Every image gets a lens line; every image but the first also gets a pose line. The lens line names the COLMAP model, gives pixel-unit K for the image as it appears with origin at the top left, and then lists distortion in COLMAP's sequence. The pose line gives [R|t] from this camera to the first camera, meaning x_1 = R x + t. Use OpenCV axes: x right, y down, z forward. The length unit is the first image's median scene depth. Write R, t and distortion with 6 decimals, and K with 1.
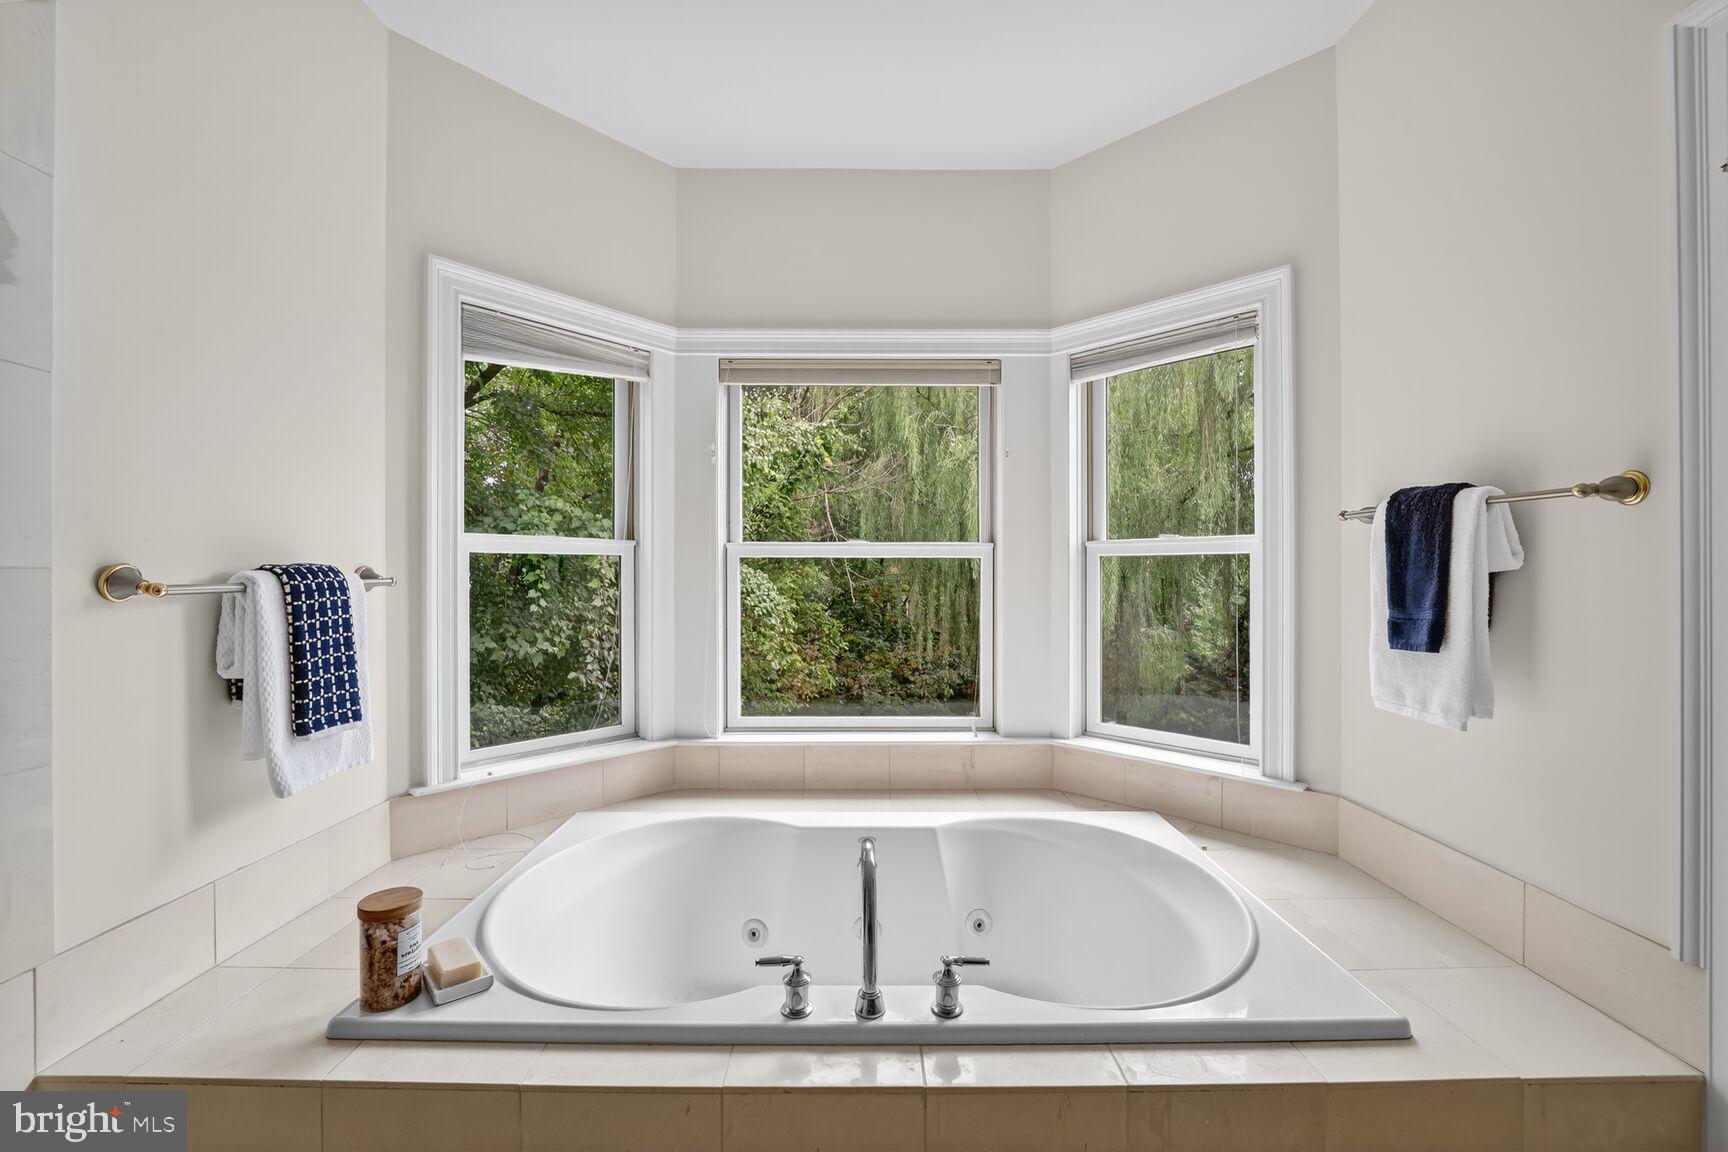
lens RADIAL K [[703.6, 0, 865.6], [0, 703.6, 572.7], [0, 0, 1]] dist [-0.015436, -0.002054]
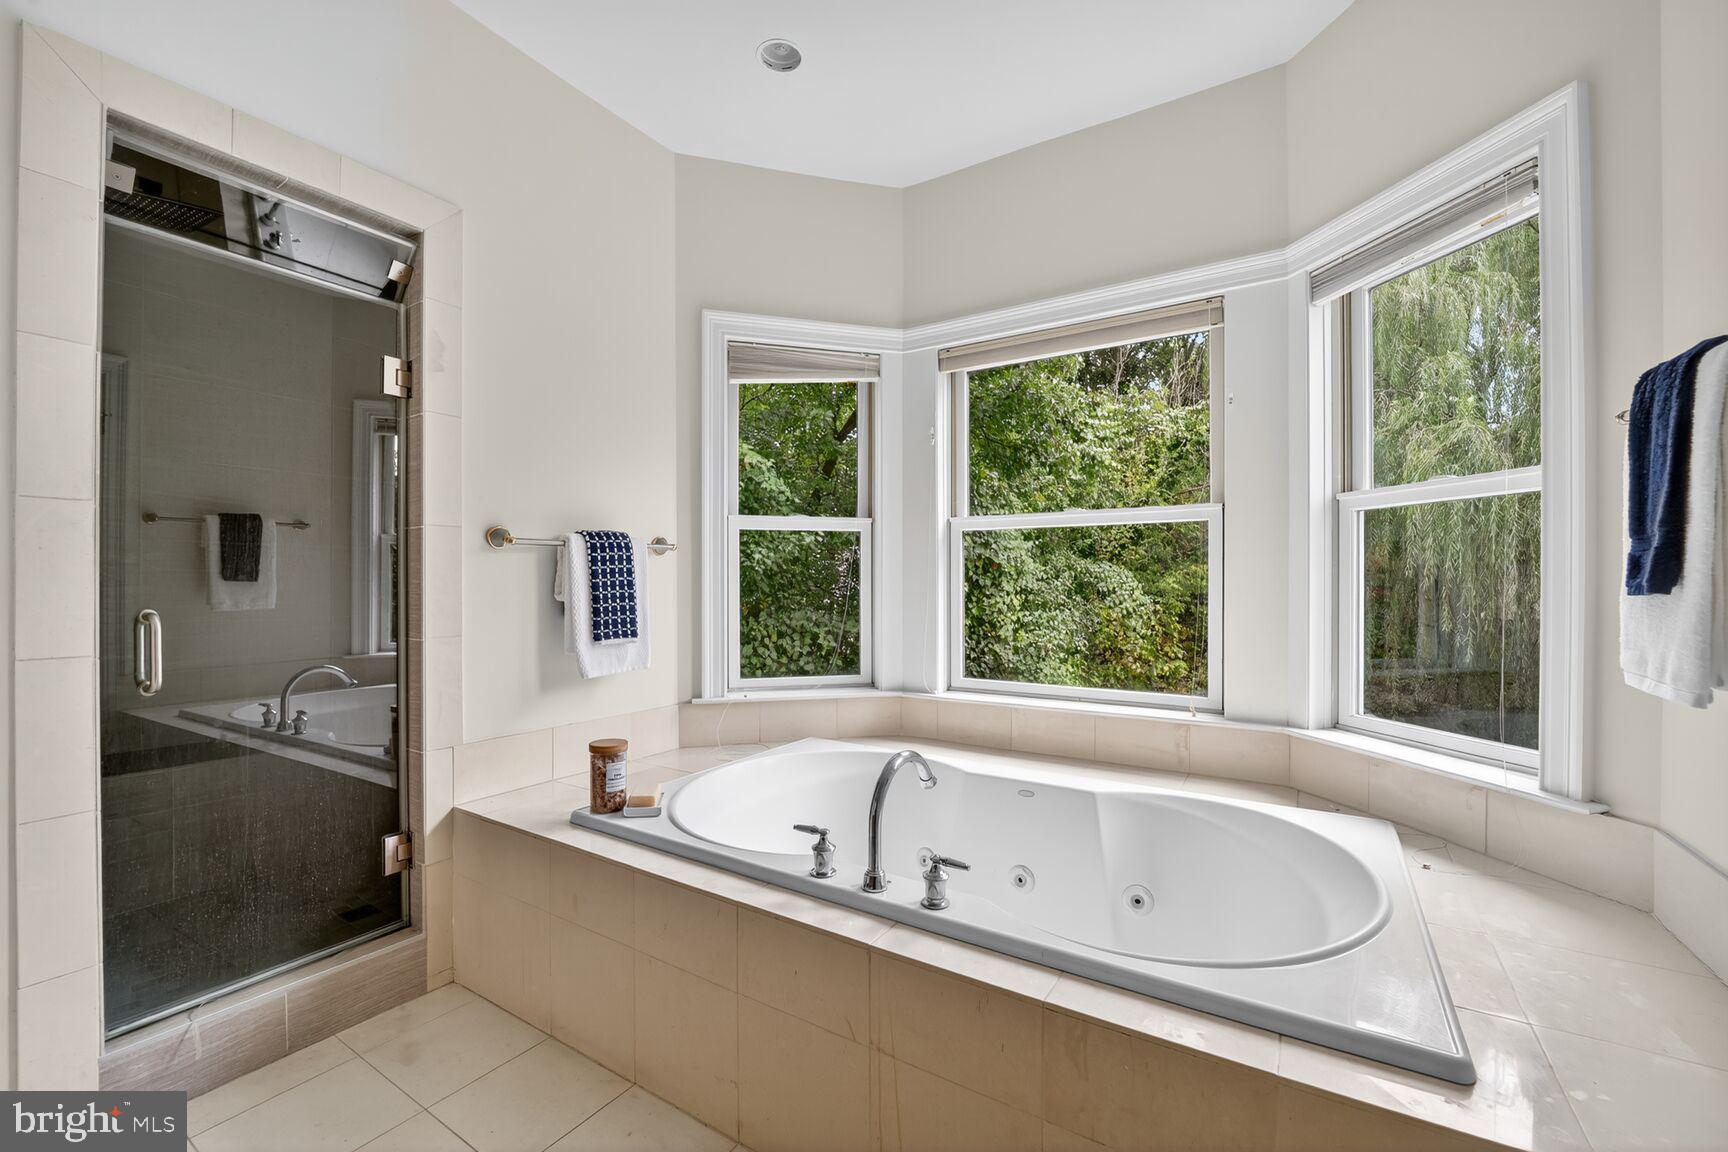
lens RADIAL K [[703.6, 0, 867.3], [0, 703.6, 583.6], [0, 0, 1]] dist [-0.015436, -0.002054]
pose [[0.843220, 0.001046, -0.537568, 0.355818], [0.001668, 0.999988, 0.004562, 0.069047], [0.537566, -0.004743, 0.843208, 0.011548]]
